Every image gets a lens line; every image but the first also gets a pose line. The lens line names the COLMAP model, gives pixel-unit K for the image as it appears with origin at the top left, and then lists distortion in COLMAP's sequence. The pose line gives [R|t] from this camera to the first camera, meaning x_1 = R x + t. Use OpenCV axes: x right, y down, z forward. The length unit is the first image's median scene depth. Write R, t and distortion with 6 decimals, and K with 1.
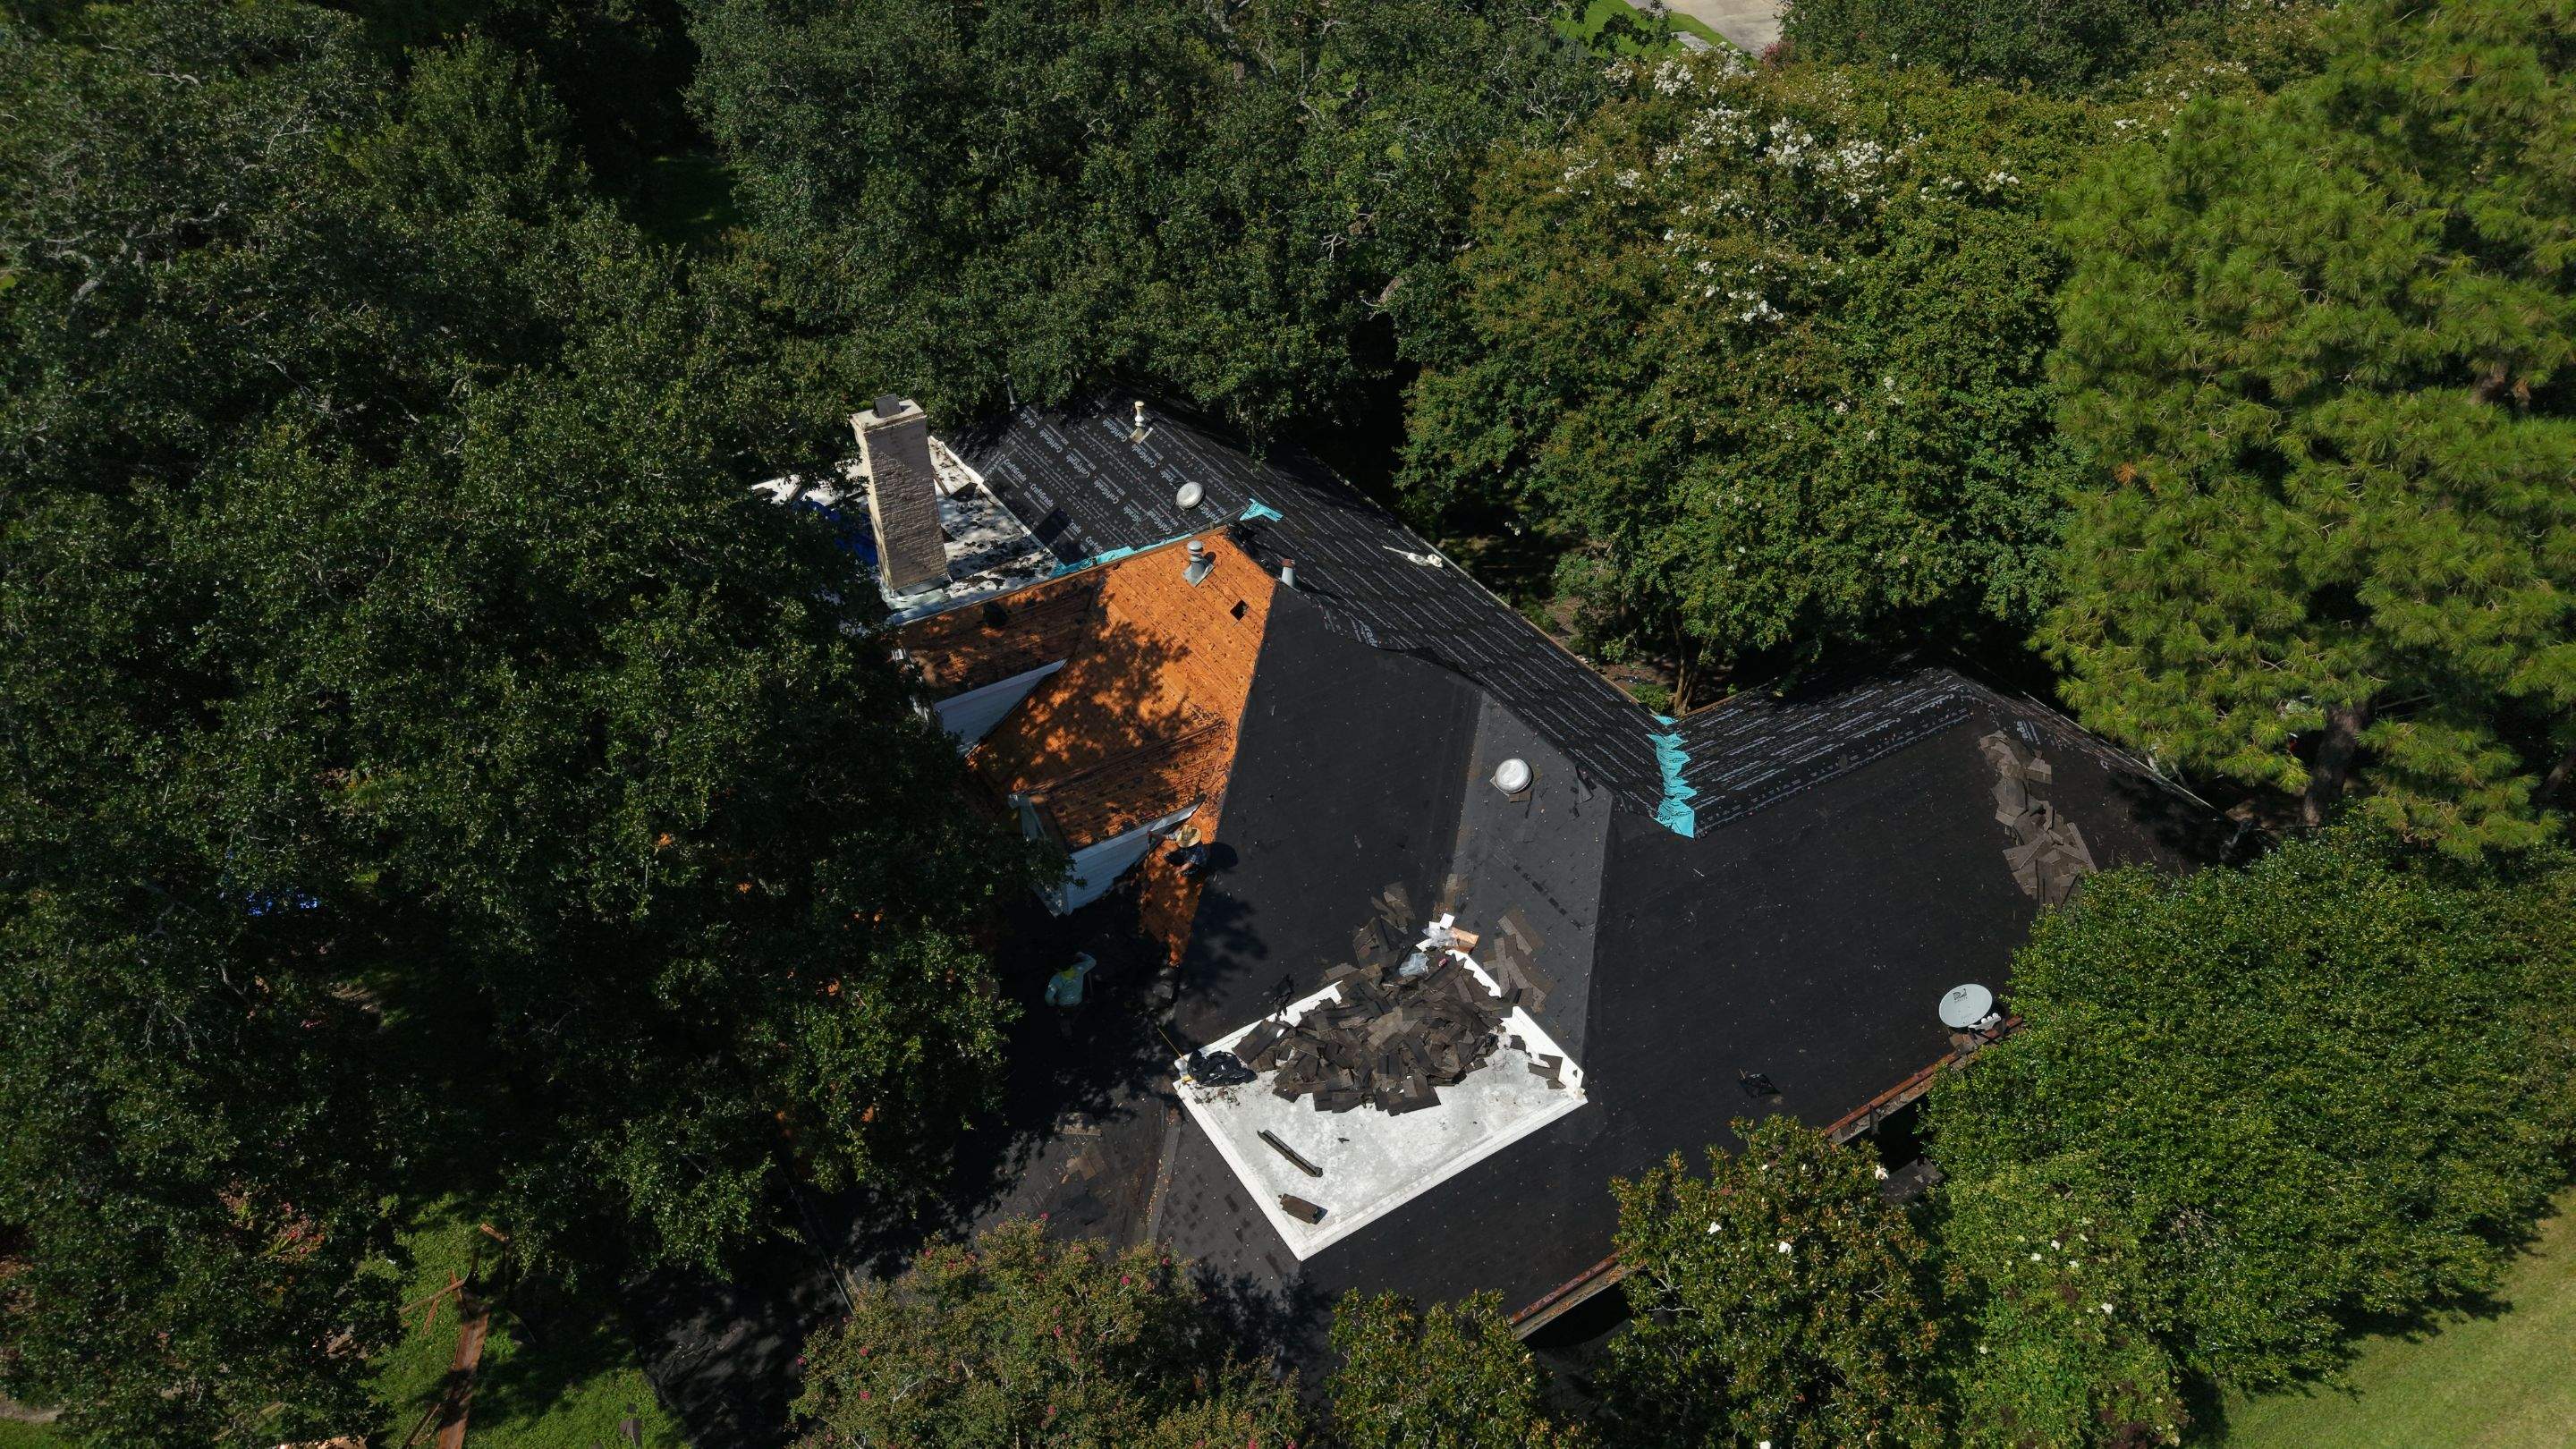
lens RADIAL K [[1715.6, 0, 1275.6], [0, 1715.6, 727.7], [0, 0, 1]] dist [0.040672, -0.000396]
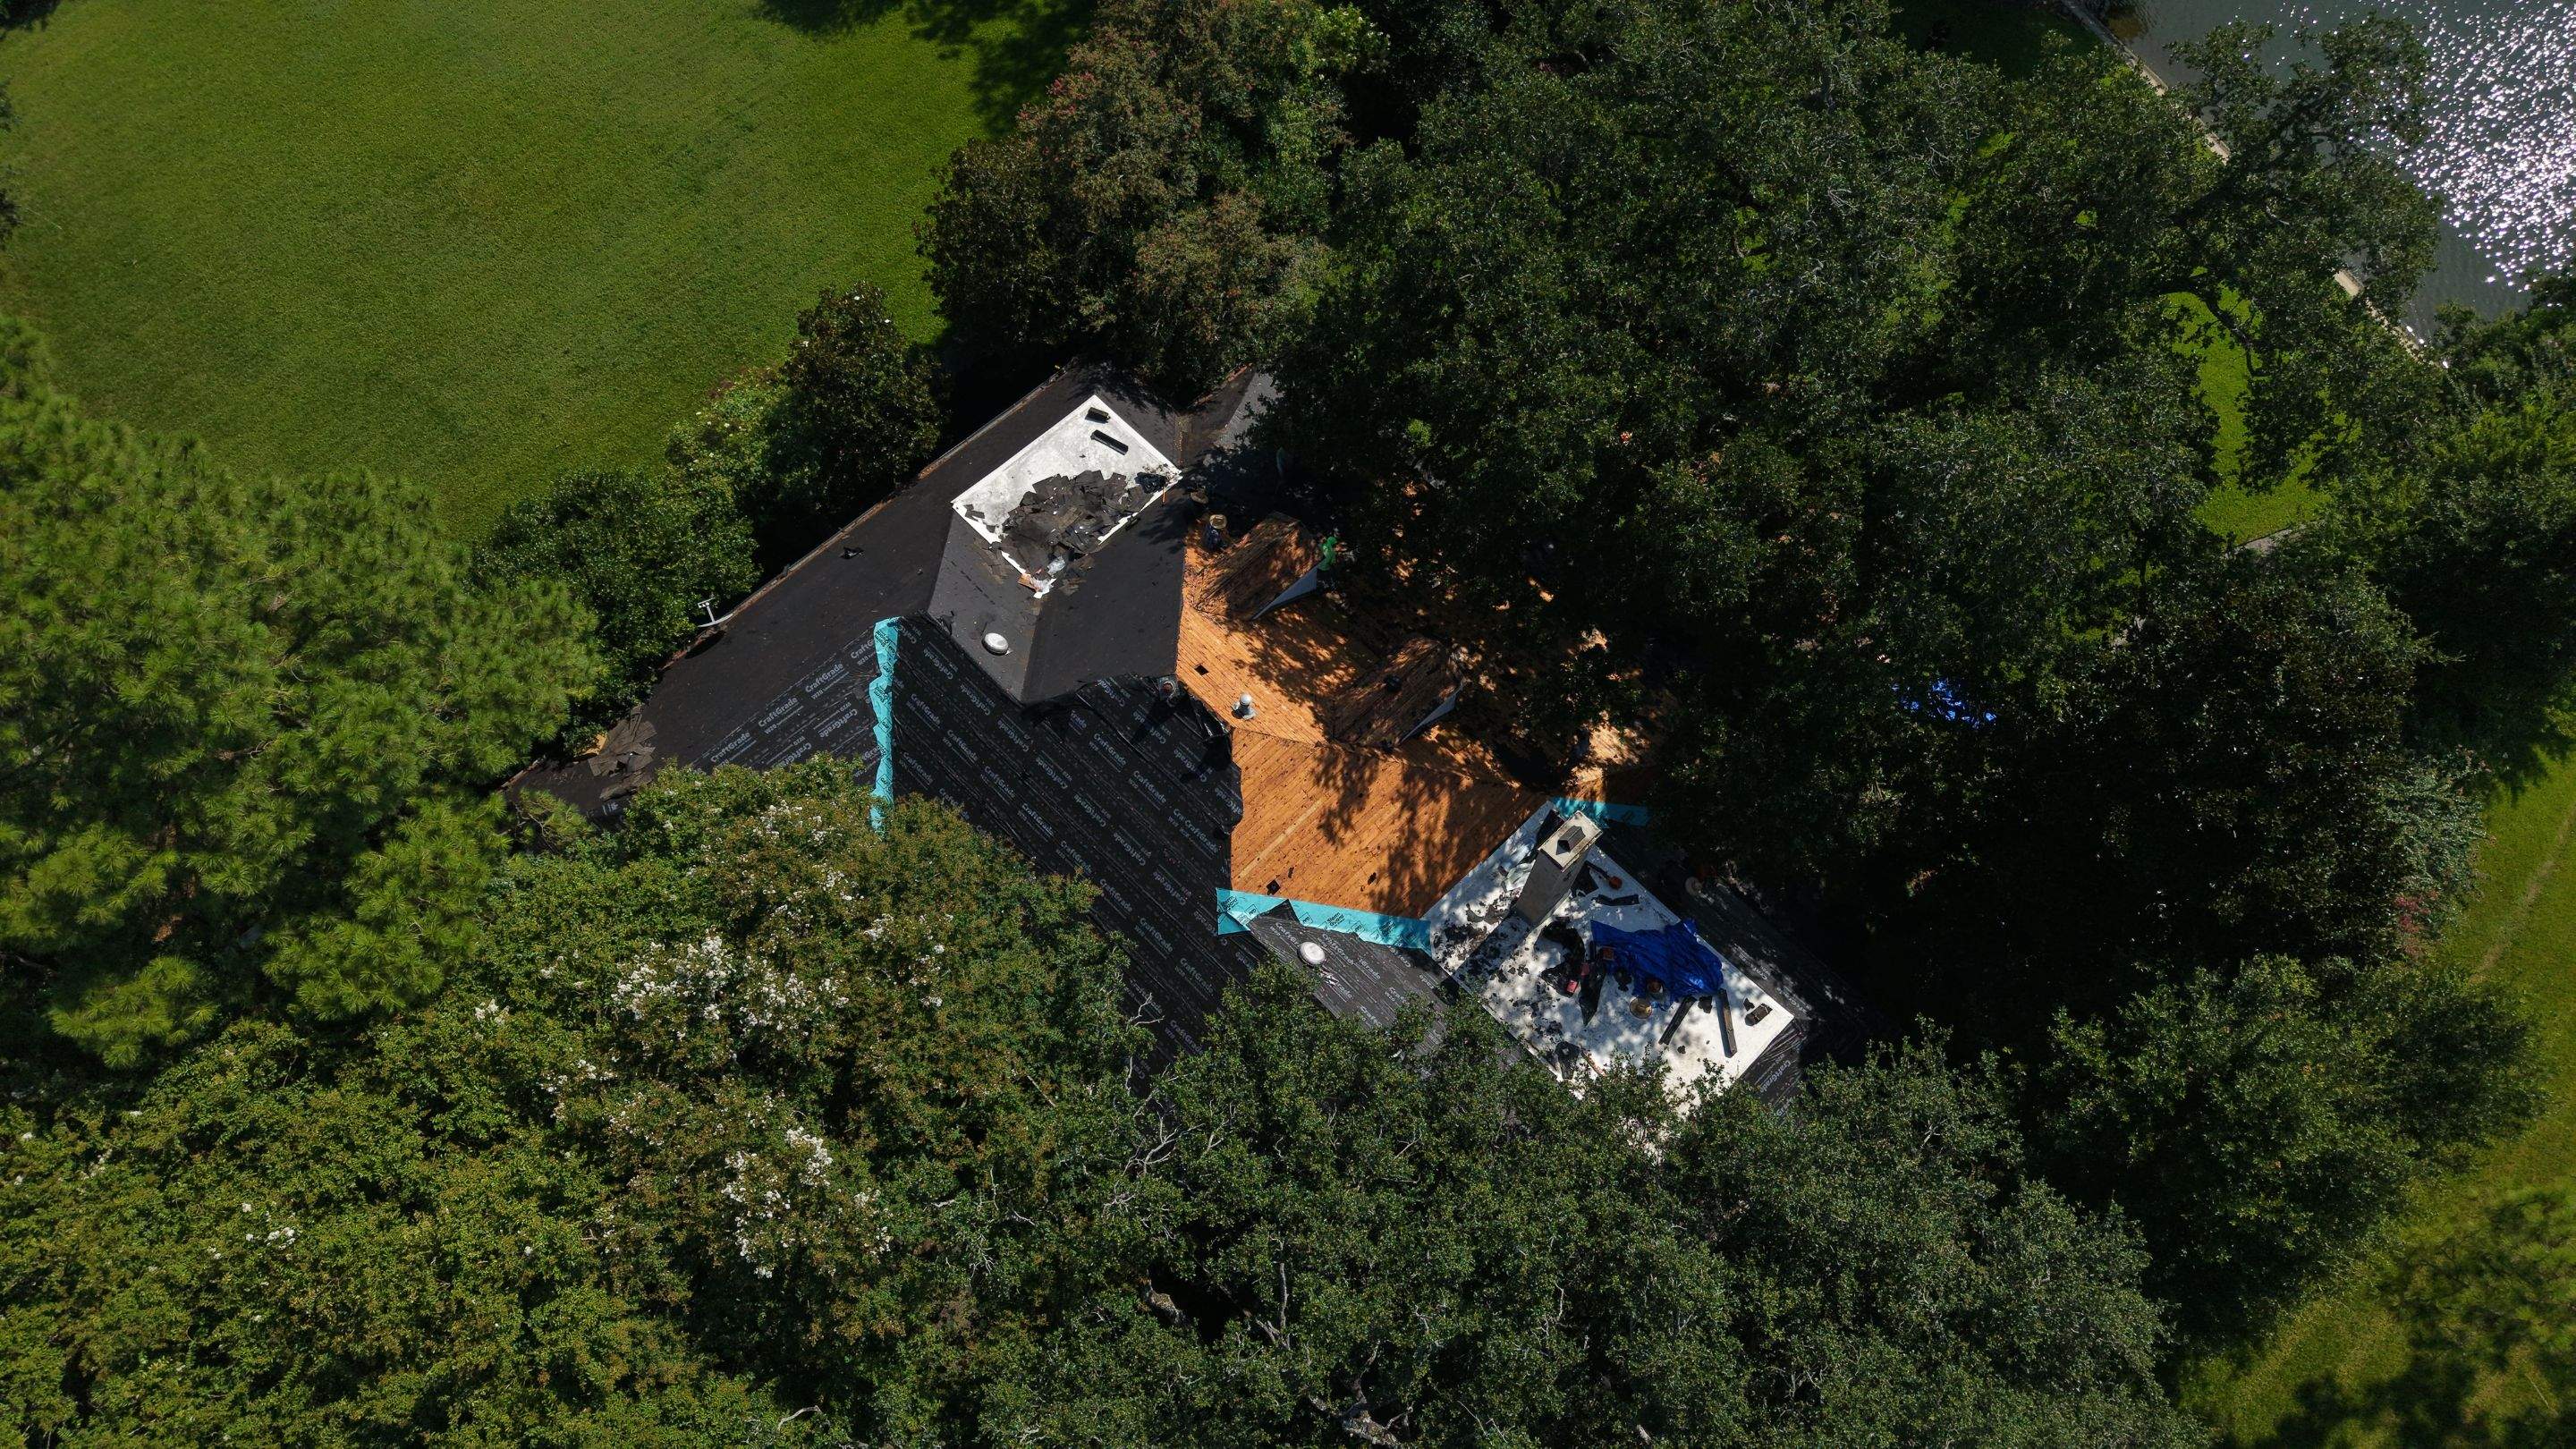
lens RADIAL K [[1745.8, 0, 1267.7], [0, 1745.8, 719.0], [0, 0, 1]] dist [0.210802, -0.001040]
pose [[-0.978190, 0.186885, -0.090654, 0.058225], [-0.130299, -0.212213, 0.968498, -1.421074], [0.161759, 0.959187, 0.231936, 0.728711]]
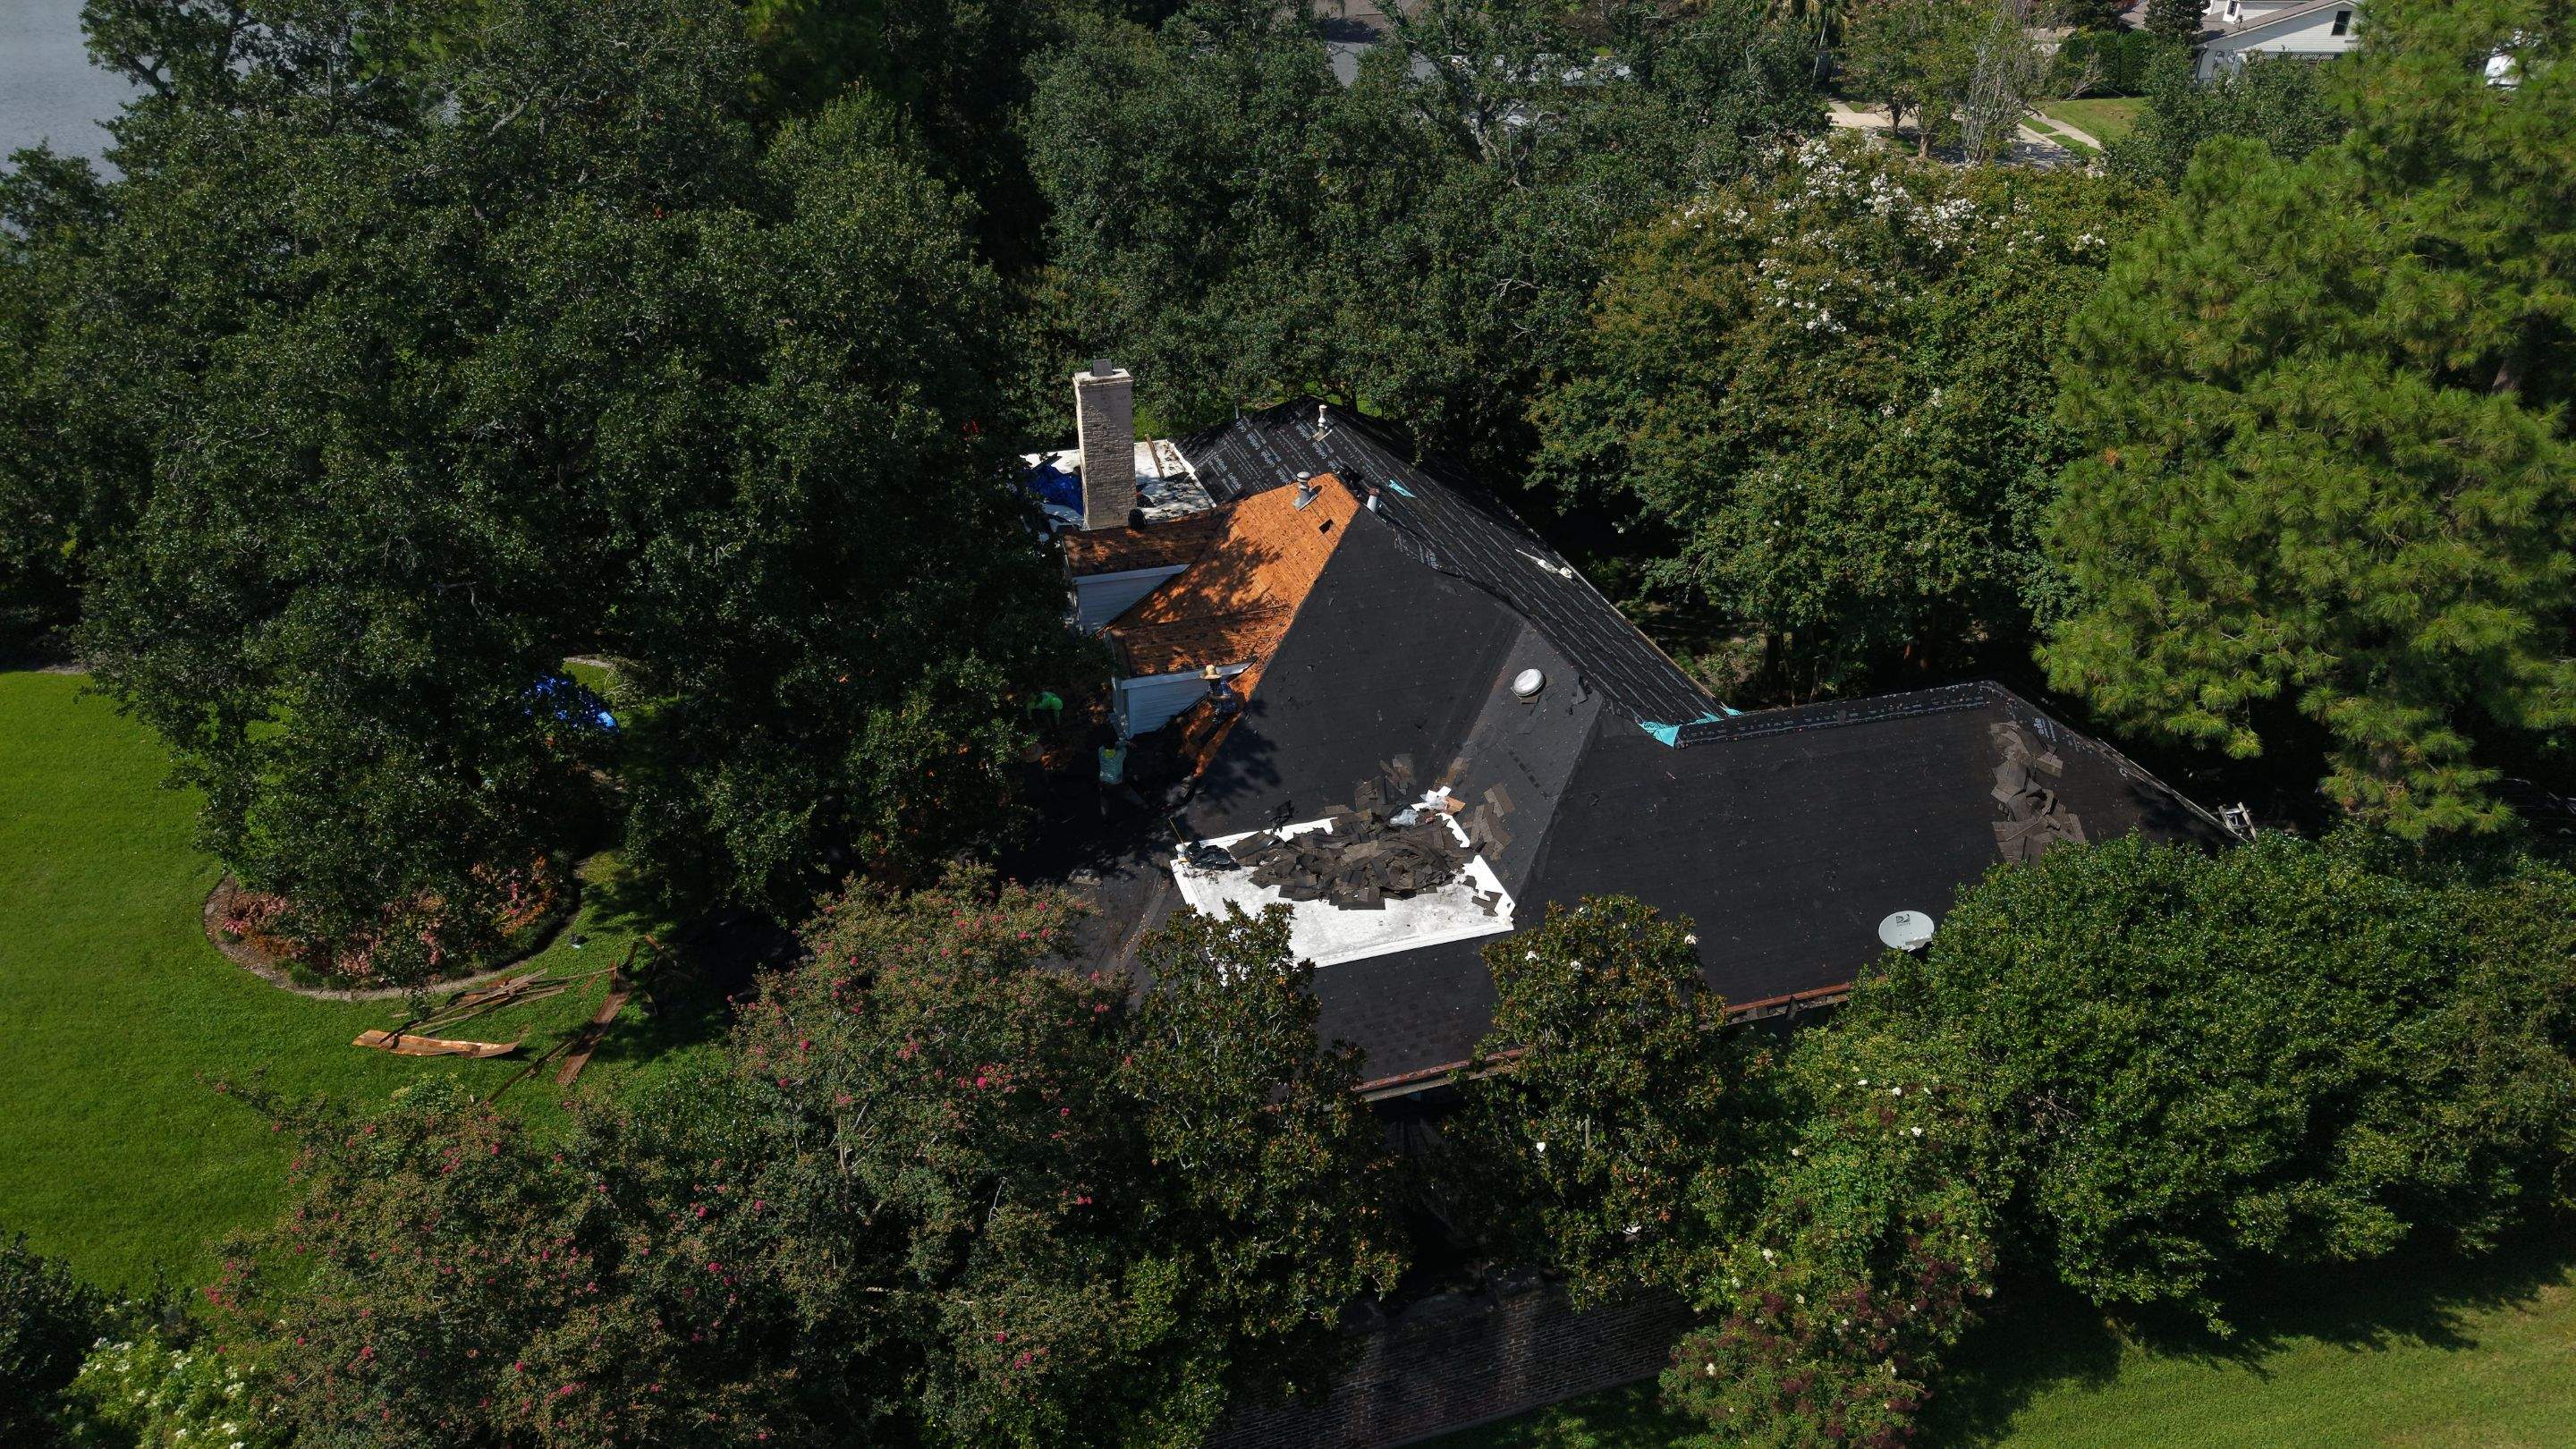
lens RADIAL K [[1733.3, 0, 1277.4], [0, 1733.3, 722.0], [0, 0, 1]] dist [0.051854, -0.003863]
pose [[0.963632, 0.135149, -0.230538, 0.237648], [-0.168750, 0.976671, -0.132808, 0.225702], [0.207211, 0.166881, 0.963958, -0.126952]]
